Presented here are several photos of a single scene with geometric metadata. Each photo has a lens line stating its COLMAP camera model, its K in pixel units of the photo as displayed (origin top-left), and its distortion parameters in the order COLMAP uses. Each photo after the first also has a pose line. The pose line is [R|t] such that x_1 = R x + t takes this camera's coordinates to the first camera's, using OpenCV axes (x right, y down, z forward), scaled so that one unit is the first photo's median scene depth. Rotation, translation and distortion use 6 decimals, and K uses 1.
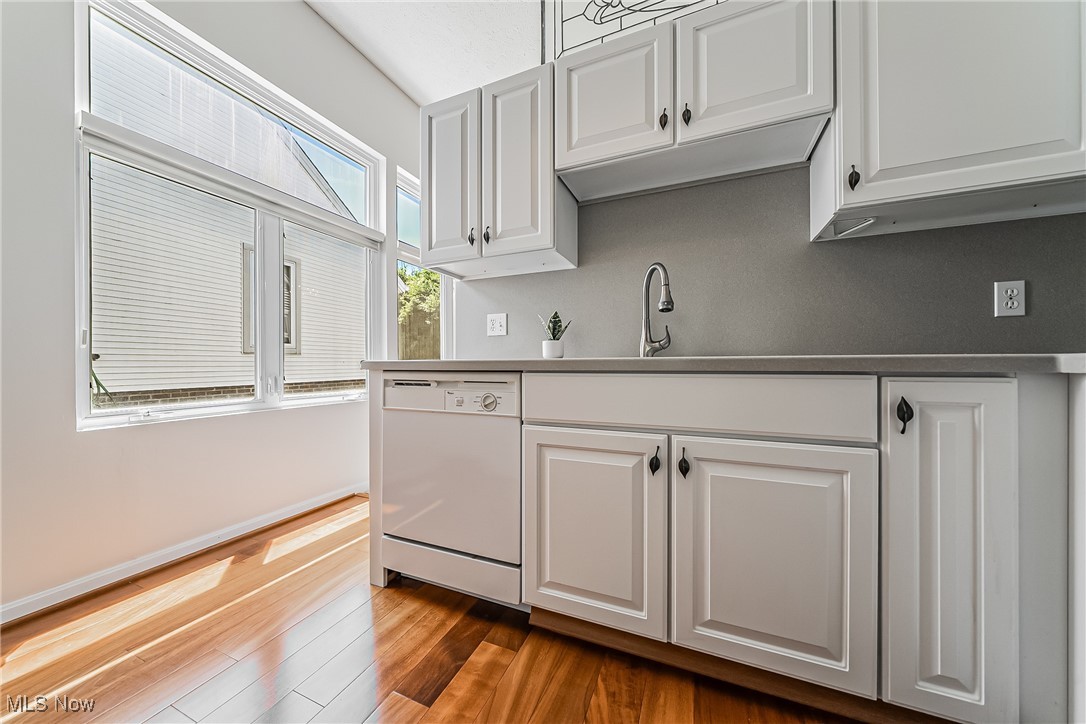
lens RADIAL K [[376.1, 0, 539.5], [0, 376.1, 373.2], [0, 0, 1]] dist [-0.000451, -0.000002]
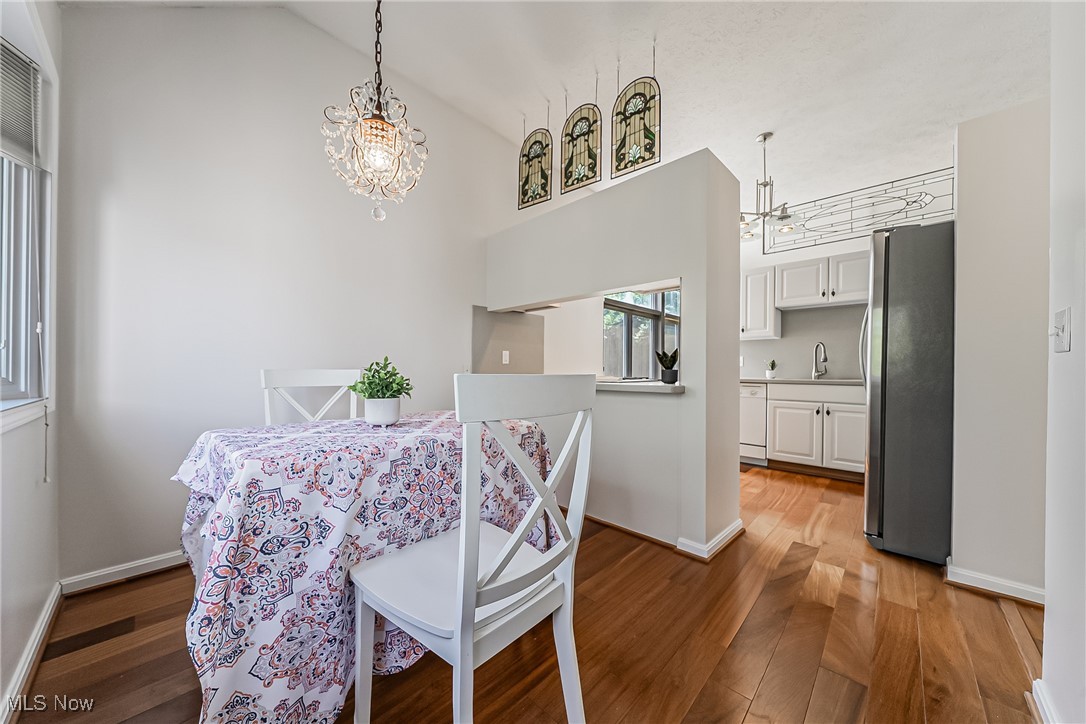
lens RADIAL K [[376.1, 0, 539.5], [0, 376.1, 373.2], [0, 0, 1]] dist [-0.000451, -0.000002]
pose [[0.937613, 0.014666, -0.347372, -0.673221], [-0.019380, 0.999761, -0.010100, -0.018350], [0.347141, 0.016202, 0.937673, -2.353978]]
